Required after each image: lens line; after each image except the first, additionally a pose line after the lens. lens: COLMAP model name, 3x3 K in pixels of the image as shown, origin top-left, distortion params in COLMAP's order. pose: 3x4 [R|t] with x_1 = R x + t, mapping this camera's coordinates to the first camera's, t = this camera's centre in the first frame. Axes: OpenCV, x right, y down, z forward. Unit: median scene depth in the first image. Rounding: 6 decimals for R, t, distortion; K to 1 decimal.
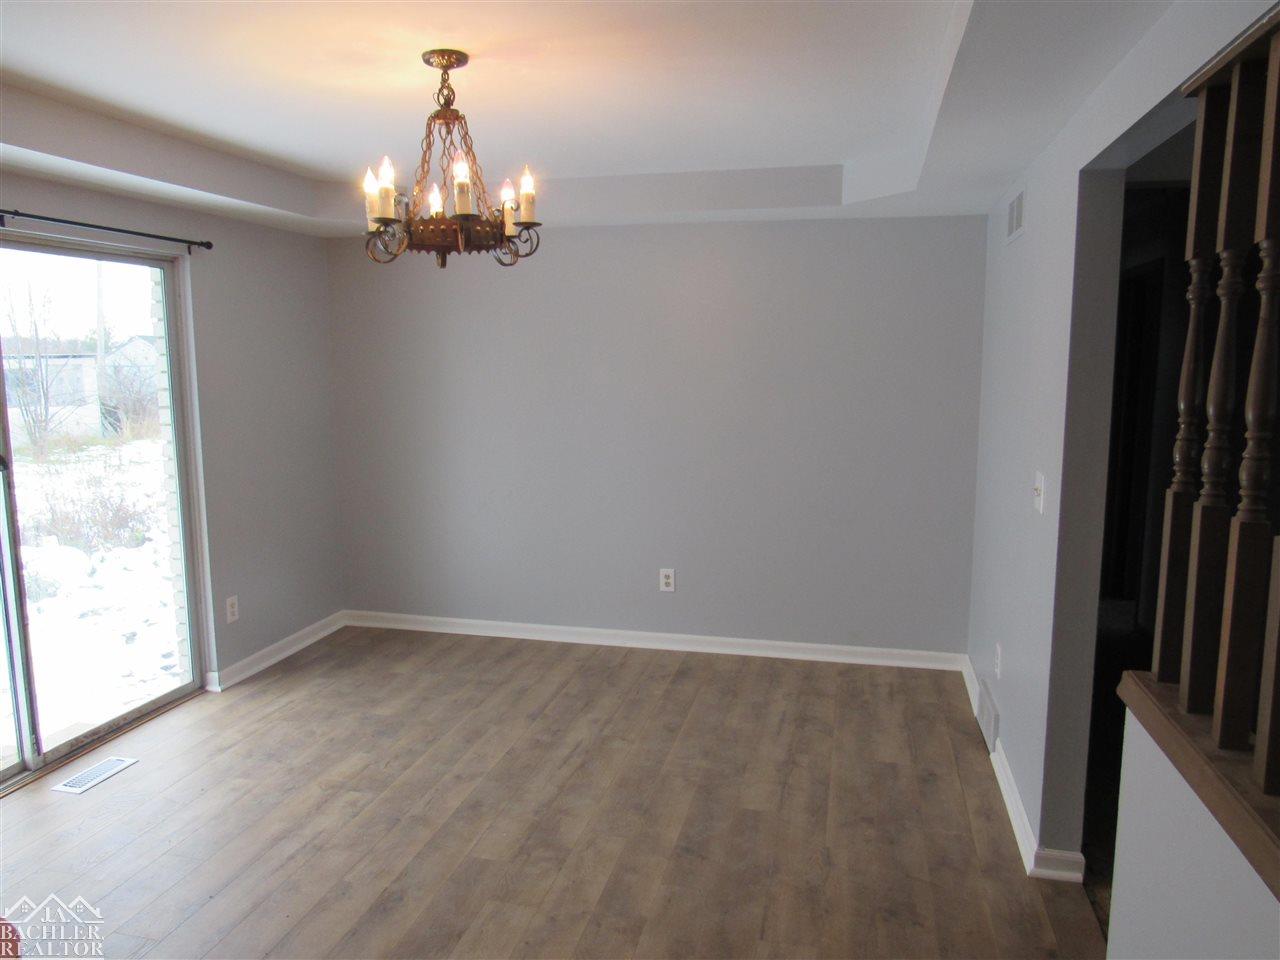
lens RADIAL K [[908.3, 0, 640.3], [0, 908.3, 482.4], [0, 0, 1]] dist [-0.004237, 0.000551]
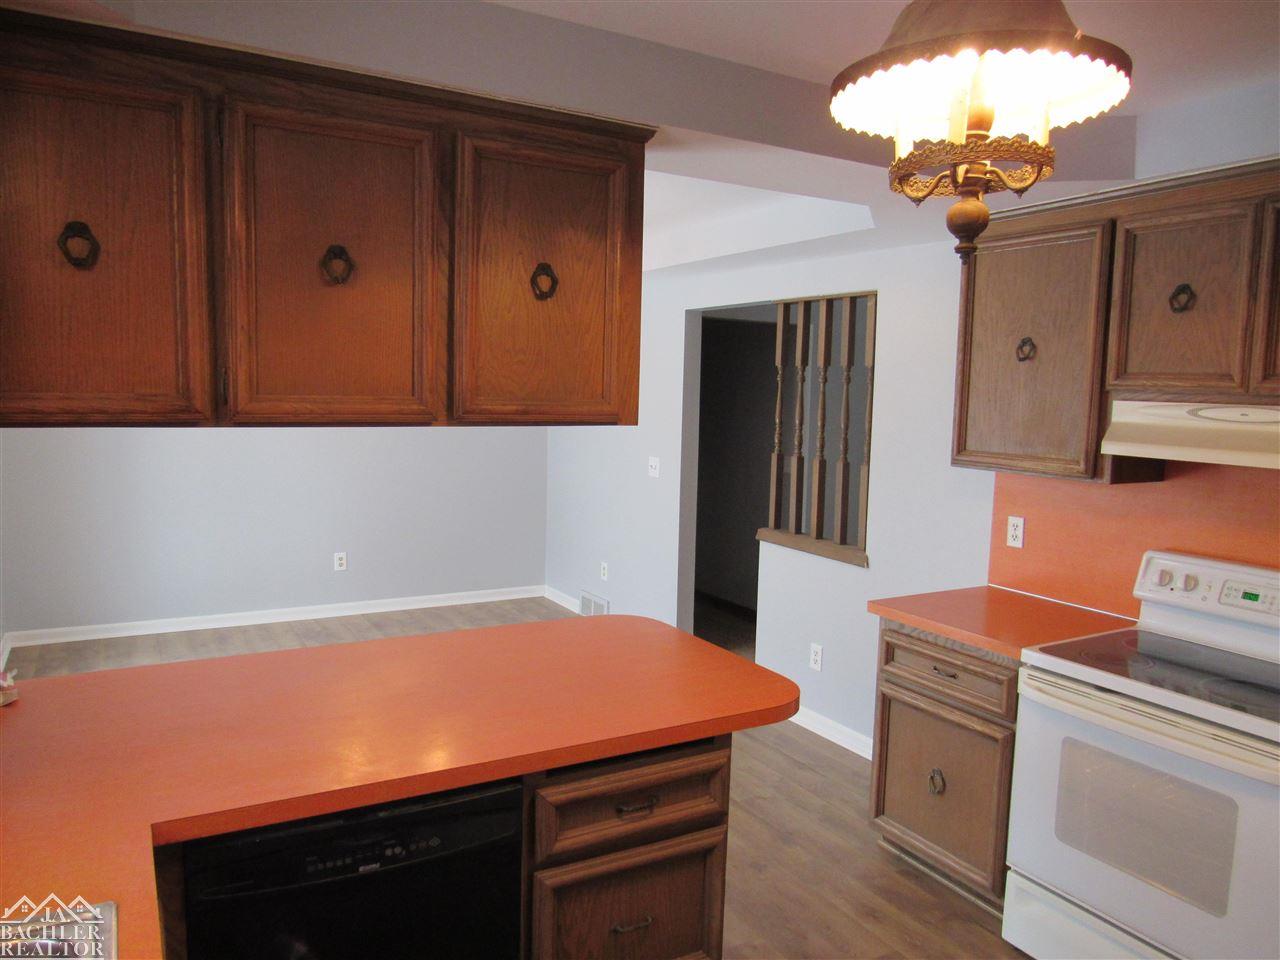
lens RADIAL K [[908.3, 0, 639.5], [0, 908.3, 475.1], [0, 0, 1]] dist [-0.004237, 0.000551]
pose [[0.727042, -0.043974, 0.685183, -0.558340], [0.068433, 0.997619, -0.008587, 0.027033], [-0.683174, 0.053132, 0.728320, -0.236300]]
